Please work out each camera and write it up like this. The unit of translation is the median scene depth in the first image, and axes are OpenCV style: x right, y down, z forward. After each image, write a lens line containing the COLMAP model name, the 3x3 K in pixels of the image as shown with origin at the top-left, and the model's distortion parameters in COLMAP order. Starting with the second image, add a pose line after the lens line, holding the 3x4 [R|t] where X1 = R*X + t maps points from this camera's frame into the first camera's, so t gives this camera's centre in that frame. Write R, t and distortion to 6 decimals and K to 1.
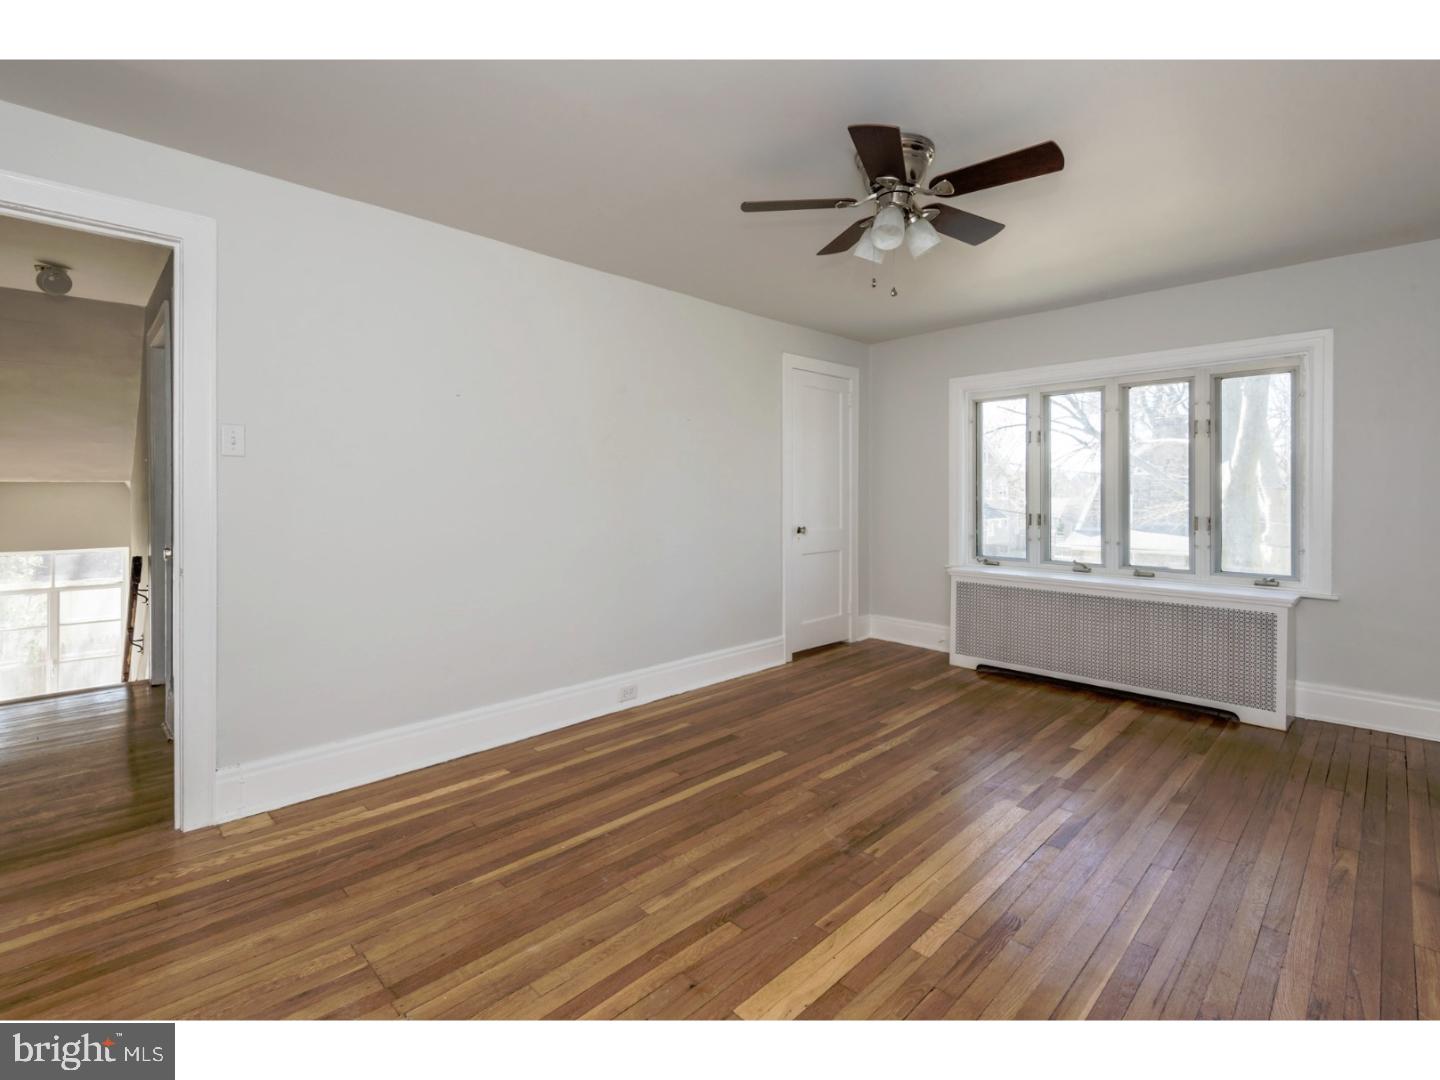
lens RADIAL K [[665.5, 0, 725.8], [0, 665.5, 496.3], [0, 0, 1]] dist [0.010832, -0.000139]
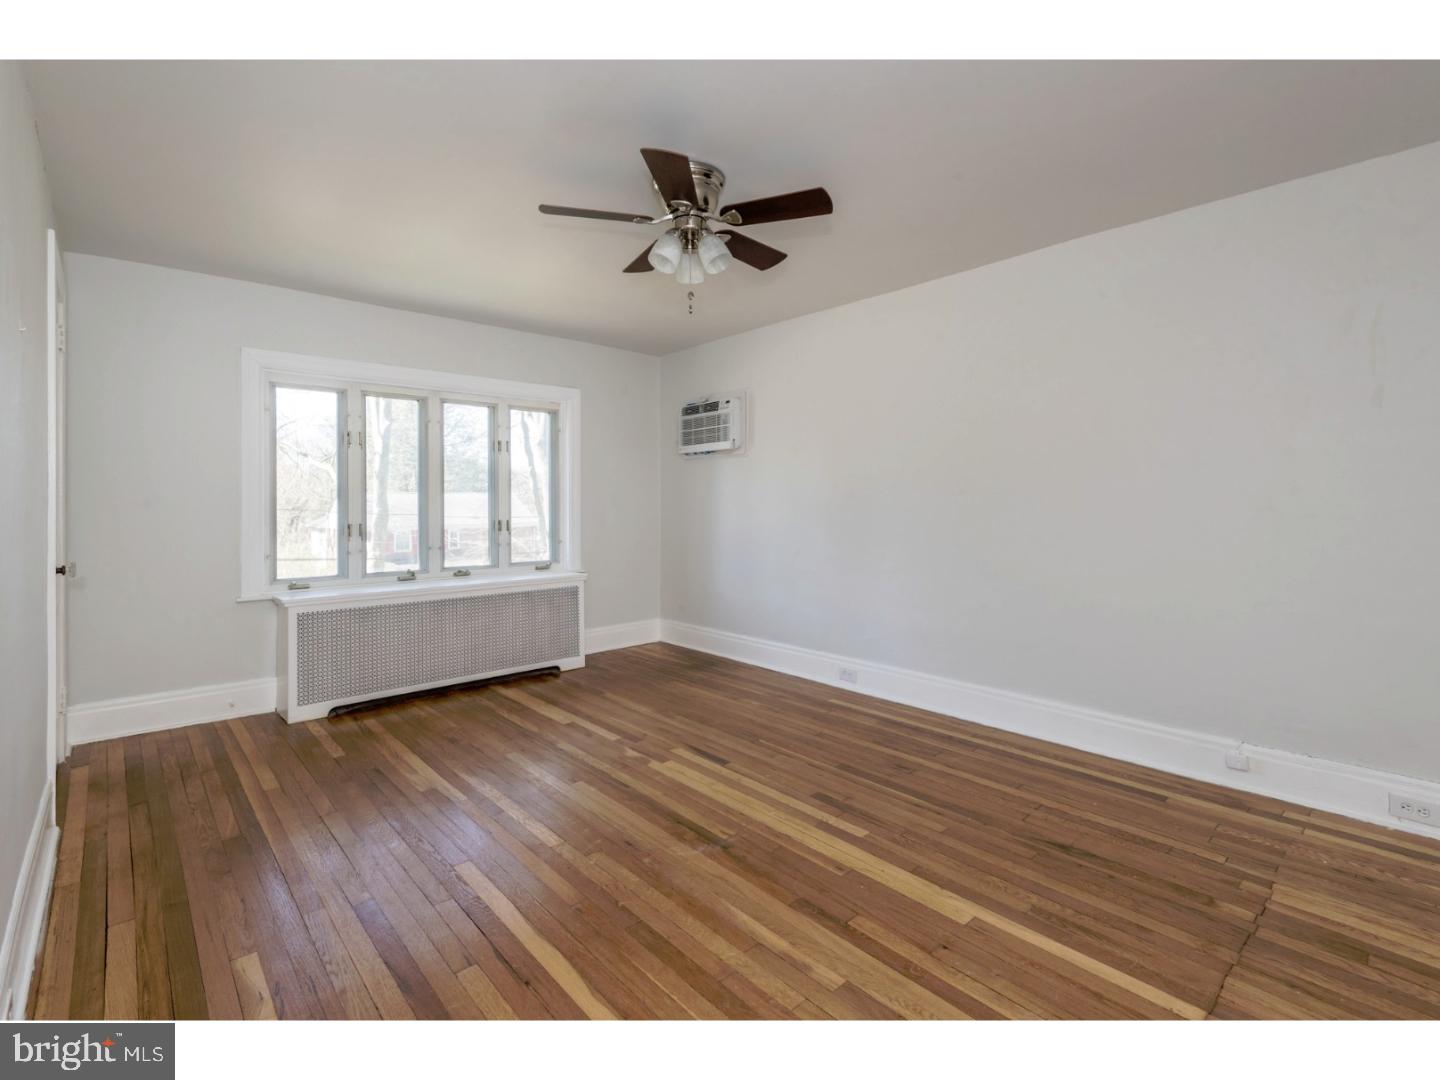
lens RADIAL K [[665.5, 0, 725.8], [0, 665.5, 496.3], [0, 0, 1]] dist [0.010832, -0.000139]
pose [[0.045923, 0.008809, 0.998906, -0.466605], [0.007226, 0.999932, -0.009150, 0.001815], [-0.998919, 0.007638, 0.045856, 0.521881]]
